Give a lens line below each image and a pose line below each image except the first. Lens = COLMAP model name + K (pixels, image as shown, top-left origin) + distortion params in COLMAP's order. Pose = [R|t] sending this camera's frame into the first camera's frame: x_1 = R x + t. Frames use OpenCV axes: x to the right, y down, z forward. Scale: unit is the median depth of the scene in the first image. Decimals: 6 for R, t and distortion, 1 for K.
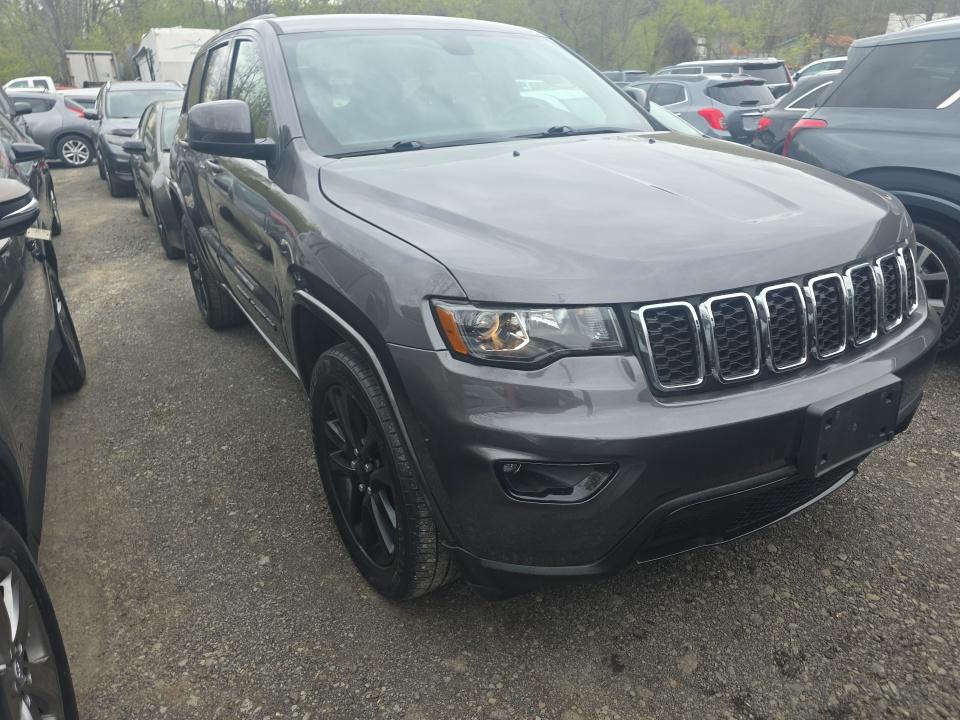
lens RADIAL K [[637.6, 0, 482.2], [0, 637.6, 363.5], [0, 0, 1]] dist [0.029028, -0.018195]
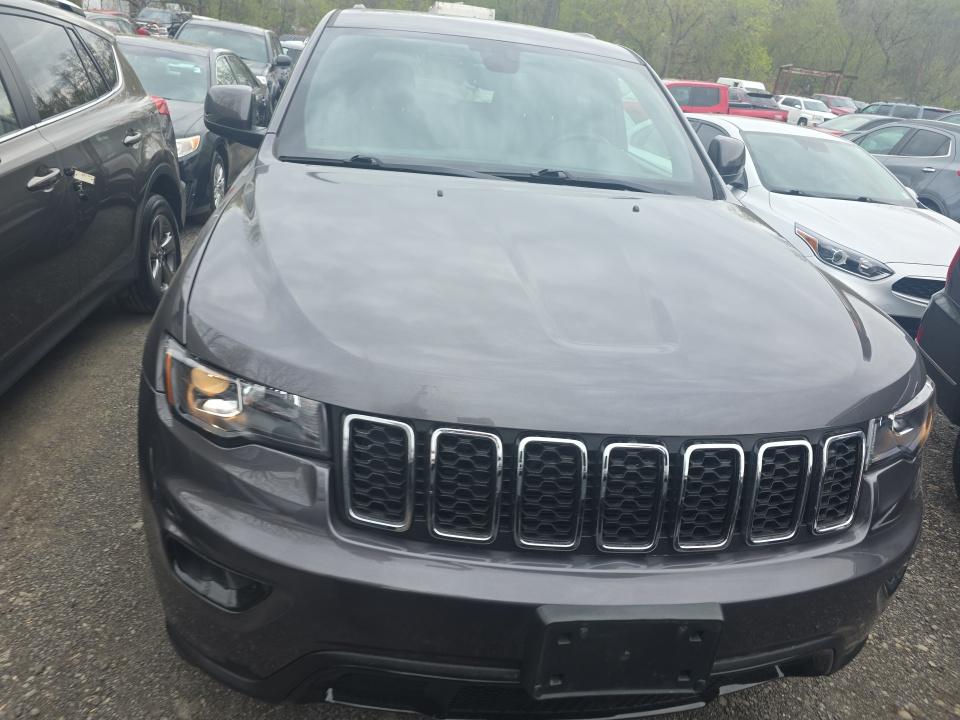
lens RADIAL K [[637.6, 0, 479.4], [0, 637.6, 356.5], [0, 0, 1]] dist [0.029028, -0.018195]
pose [[0.906887, 0.277789, -0.316843, 0.436159], [-0.276267, 0.959743, 0.050696, -0.168411], [0.318171, 0.041558, 0.947122, 0.186753]]
